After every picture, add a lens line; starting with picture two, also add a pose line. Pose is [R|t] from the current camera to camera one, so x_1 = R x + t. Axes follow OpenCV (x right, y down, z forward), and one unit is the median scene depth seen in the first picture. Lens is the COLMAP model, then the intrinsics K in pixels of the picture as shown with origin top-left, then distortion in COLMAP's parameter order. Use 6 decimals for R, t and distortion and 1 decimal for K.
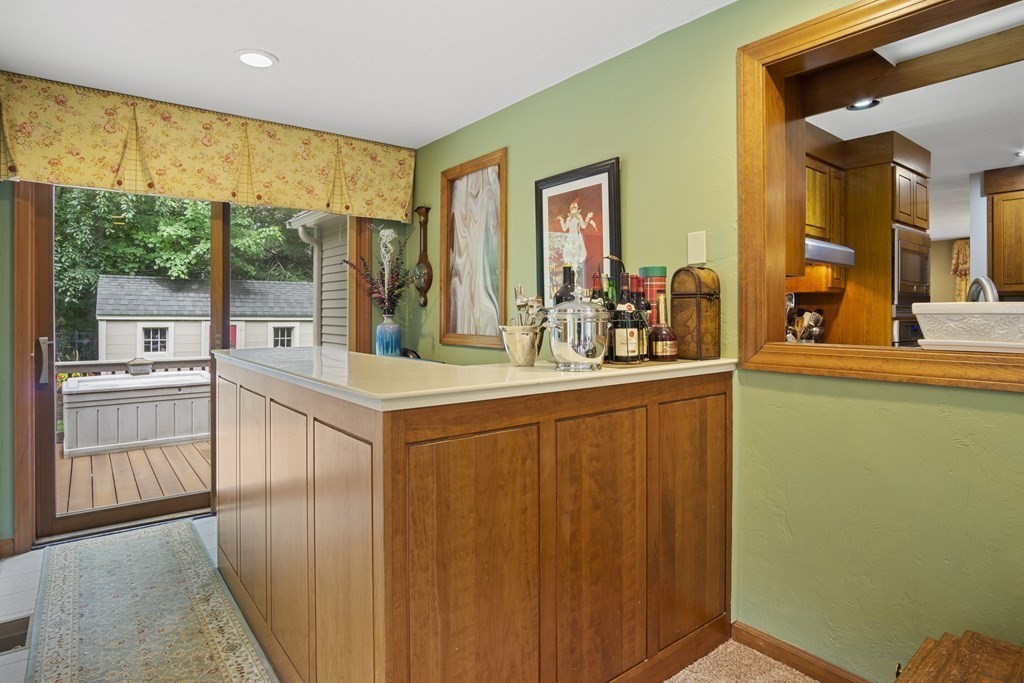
lens RADIAL K [[557.6, 0, 506.8], [0, 557.6, 320.0], [0, 0, 1]] dist [-0.033741, 0.009264]
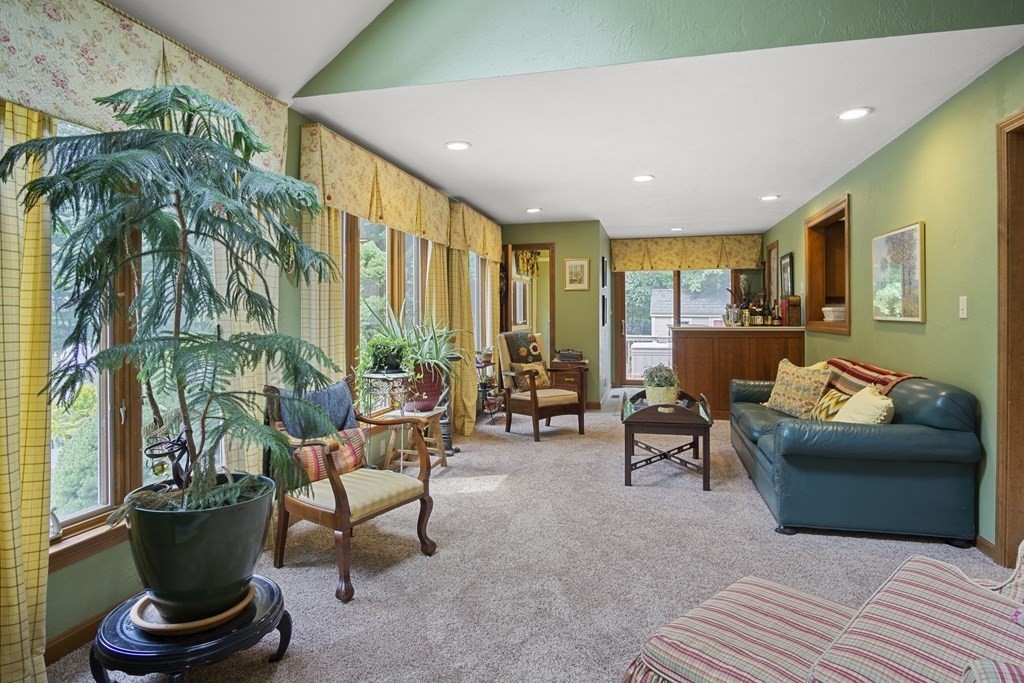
lens RADIAL K [[549.8, 0, 511.9], [0, 549.8, 326.9], [0, 0, 1]] dist [-0.031944, 0.009646]
pose [[0.613243, 0.013250, -0.789783, 1.220058], [-0.001631, 0.999878, 0.015509, 0.022311], [0.789892, -0.008223, 0.613190, -1.394360]]
